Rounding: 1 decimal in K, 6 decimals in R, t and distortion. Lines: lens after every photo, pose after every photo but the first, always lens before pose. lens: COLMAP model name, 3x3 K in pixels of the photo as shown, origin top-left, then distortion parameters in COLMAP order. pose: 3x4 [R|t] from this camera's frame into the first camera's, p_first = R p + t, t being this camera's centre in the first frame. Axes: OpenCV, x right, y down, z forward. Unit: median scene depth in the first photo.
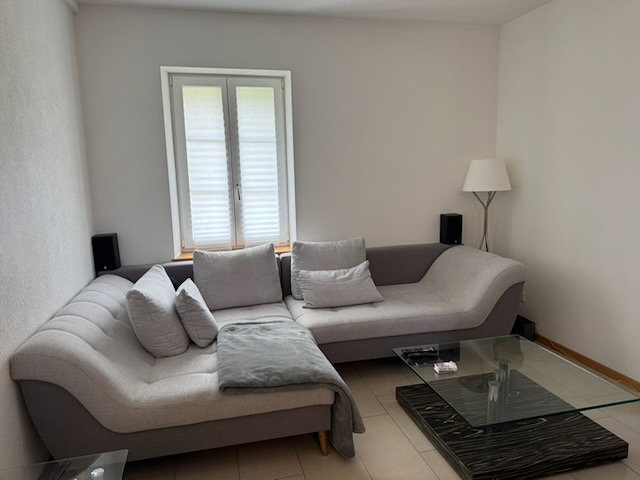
lens RADIAL K [[433.6, 0, 320.0], [0, 433.6, 240.0], [0, 0, 1]] dist [0.159664, -0.179762]
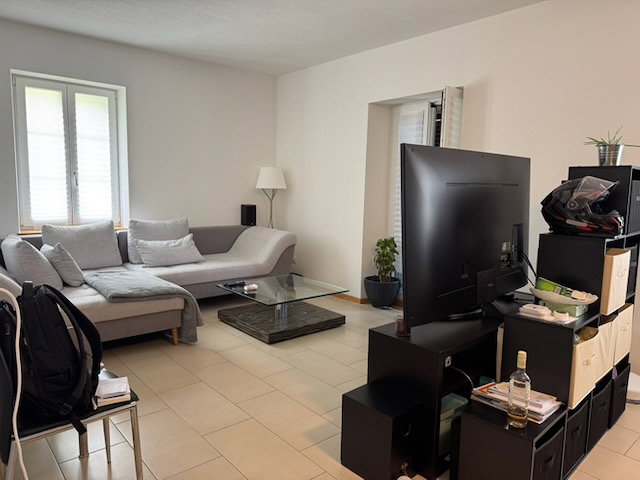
lens RADIAL K [[446.3, 0, 320.0], [0, 446.3, 240.0], [0, 0, 1]] dist [0.003038, 0.001657]
pose [[0.891390, -0.006141, 0.453195, -0.154378], [0.022383, 0.999285, -0.030485, 0.112185], [-0.452683, 0.037318, 0.890890, -0.391892]]
